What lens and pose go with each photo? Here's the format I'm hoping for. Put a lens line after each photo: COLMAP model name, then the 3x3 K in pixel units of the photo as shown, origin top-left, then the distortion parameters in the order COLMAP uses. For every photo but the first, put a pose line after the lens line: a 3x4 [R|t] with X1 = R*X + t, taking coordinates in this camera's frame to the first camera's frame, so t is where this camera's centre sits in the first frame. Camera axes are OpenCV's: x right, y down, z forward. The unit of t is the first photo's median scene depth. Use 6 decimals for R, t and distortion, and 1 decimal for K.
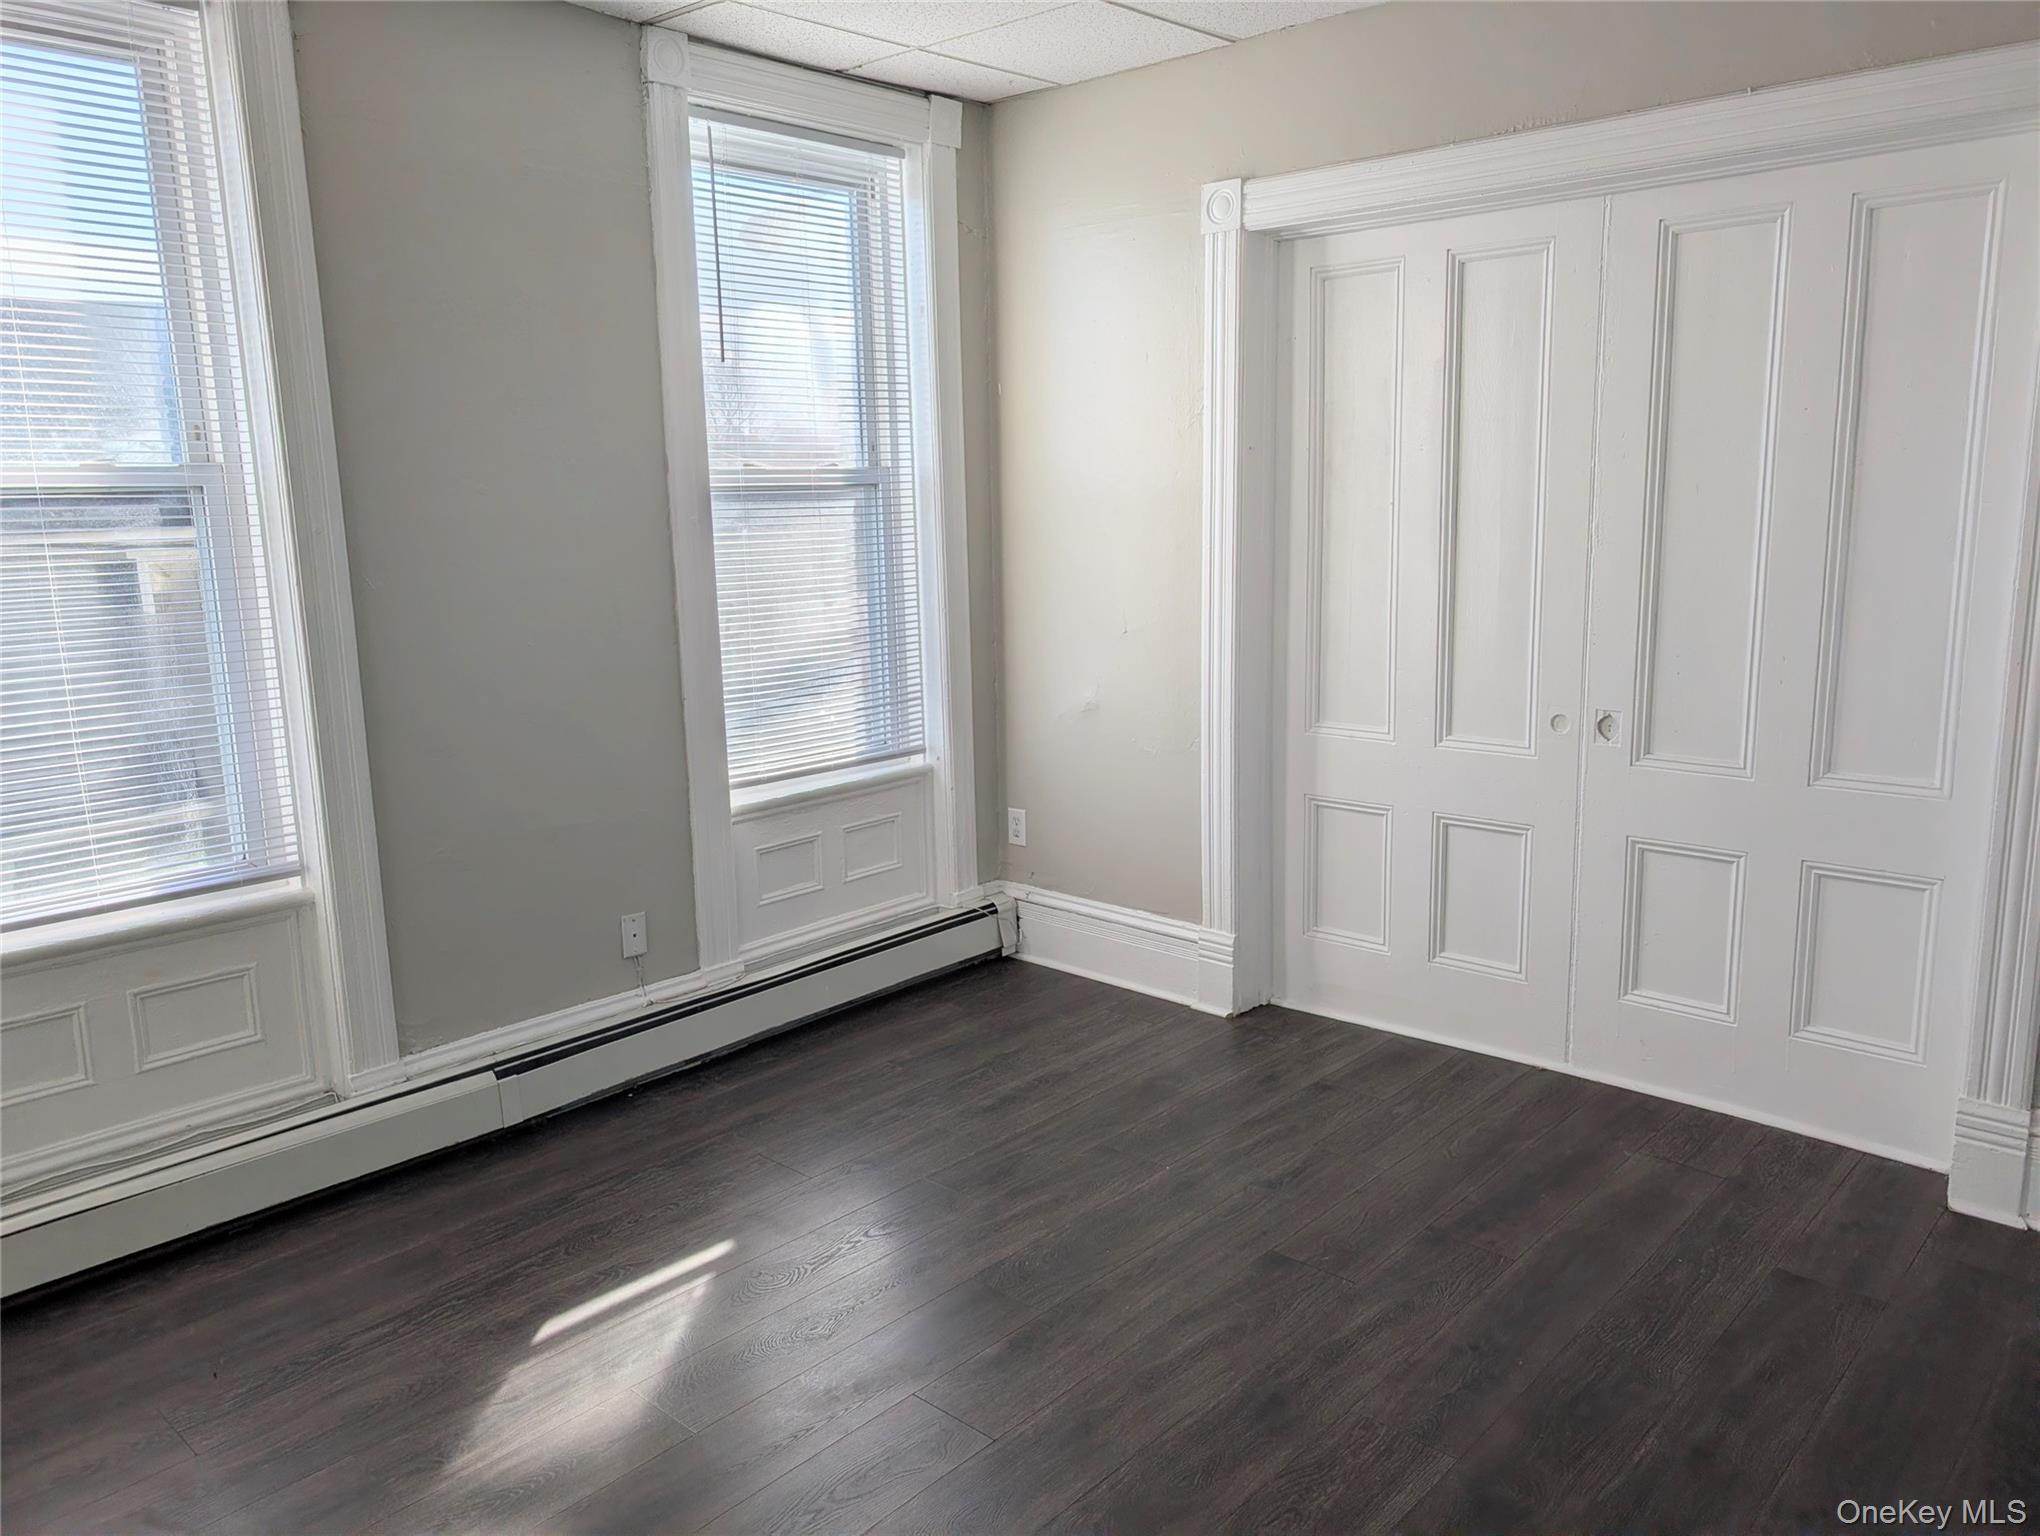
lens RADIAL K [[1464.0, 0, 1002.9], [0, 1464.0, 755.4], [0, 0, 1]] dist [0.025684, -0.013175]
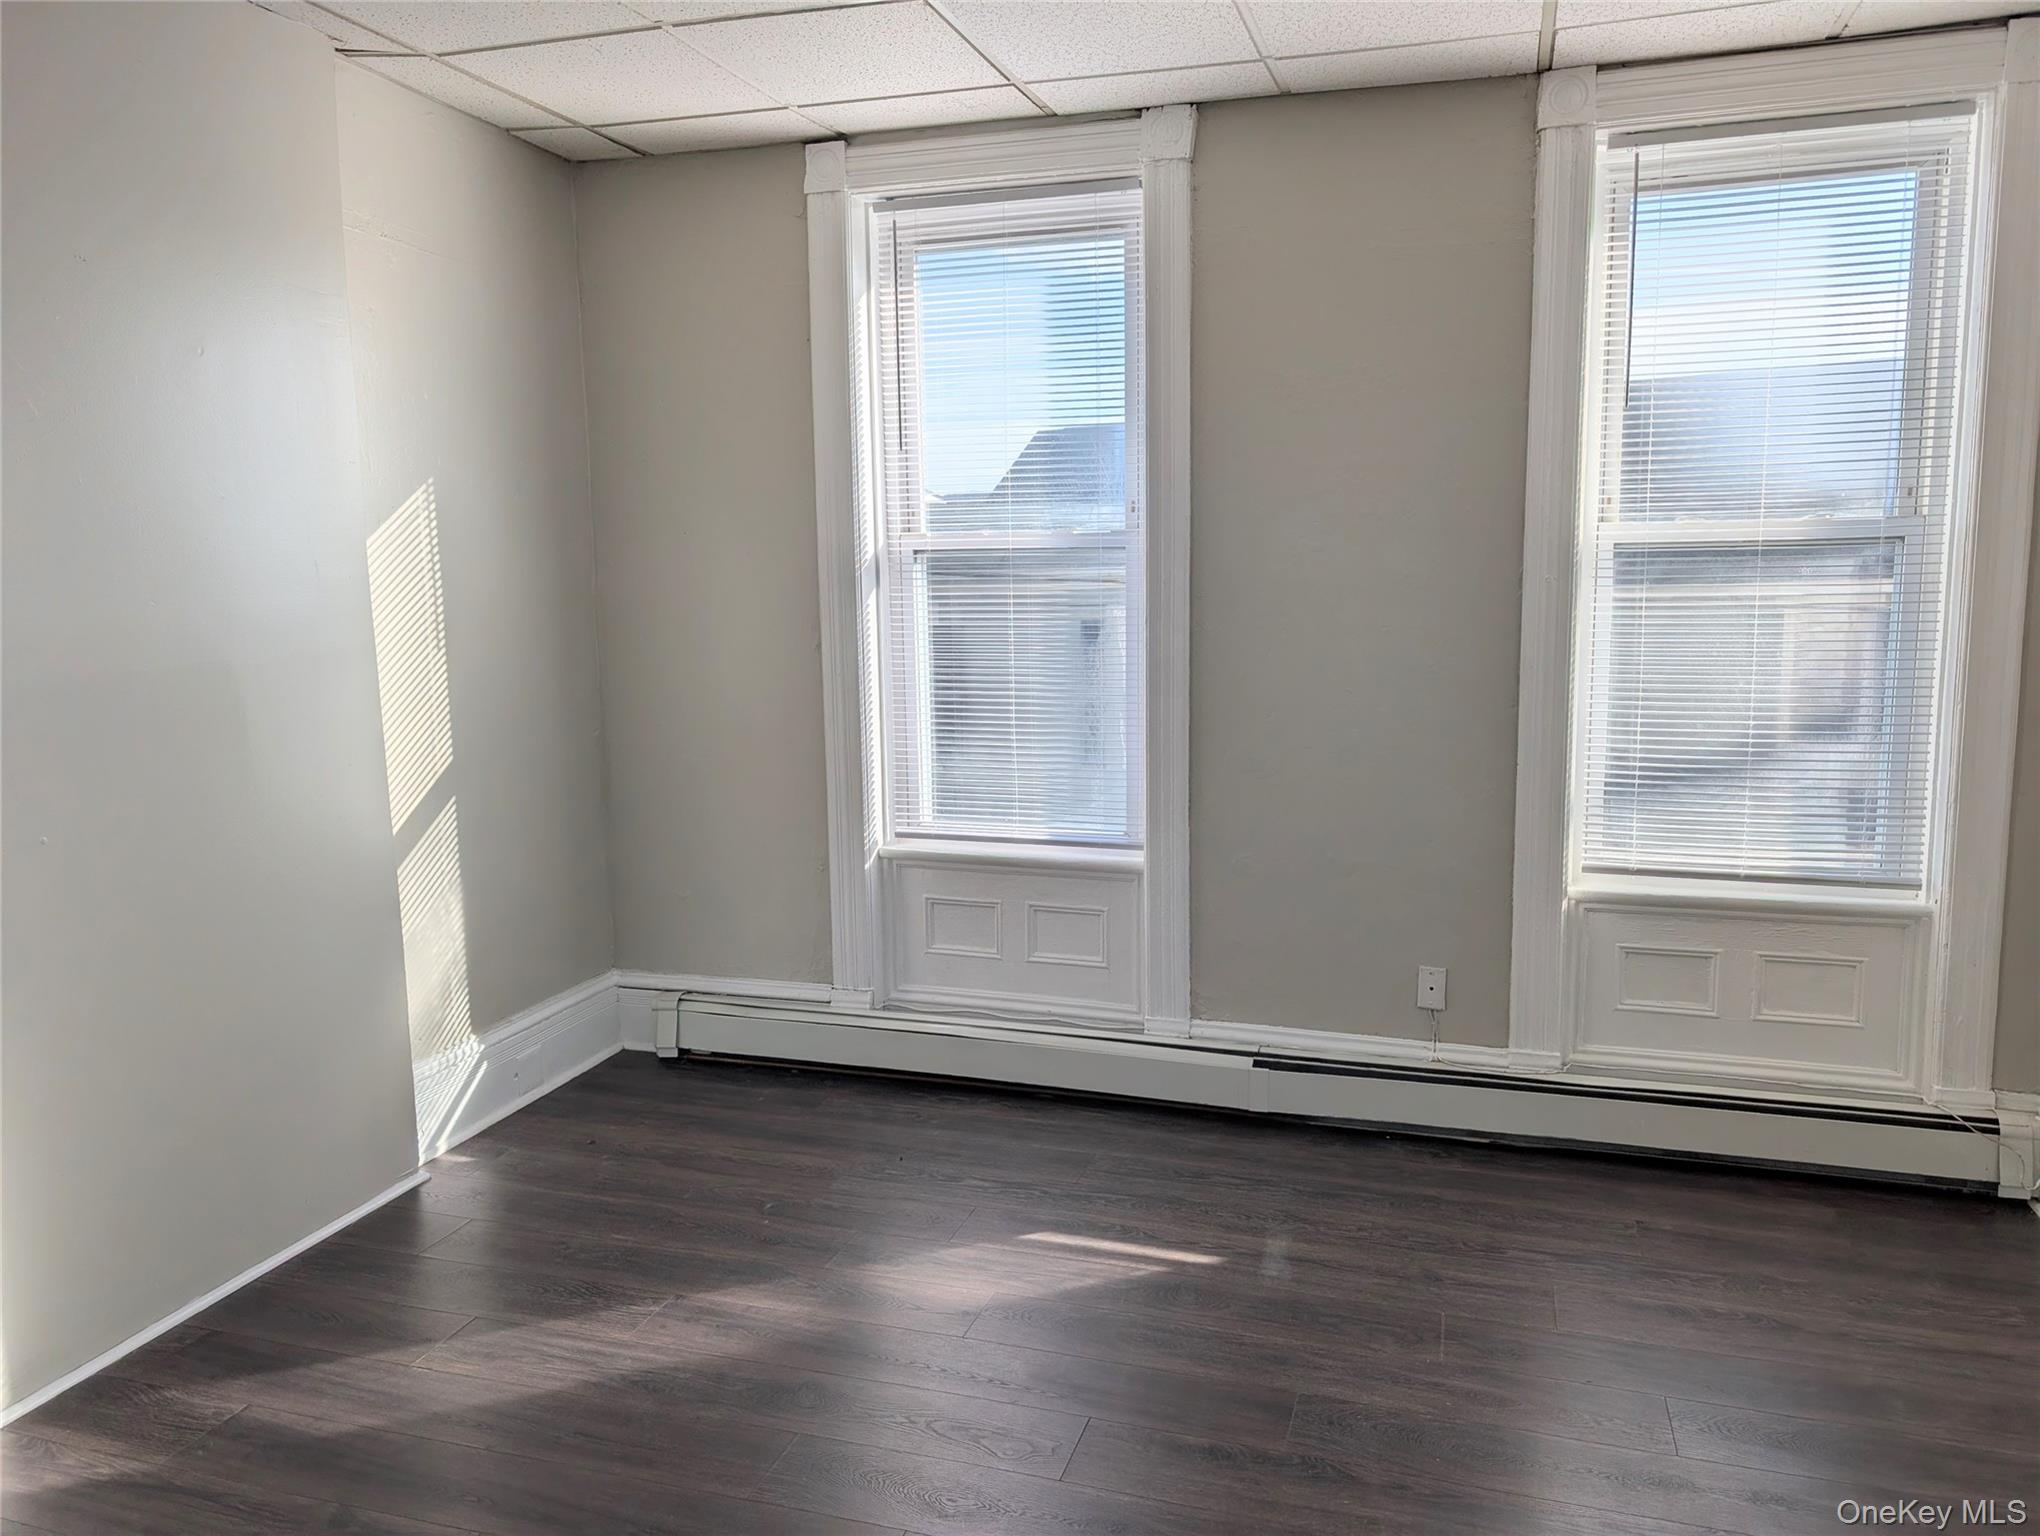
lens RADIAL K [[1464.0, 0, 1026.8], [0, 1464.0, 770.7], [0, 0, 1]] dist [0.025684, -0.013175]
pose [[0.429719, 0.140495, -0.891965, 0.502238], [-0.161856, 0.983807, 0.076985, -0.056058], [0.888338, 0.111288, 0.445501, 0.288273]]
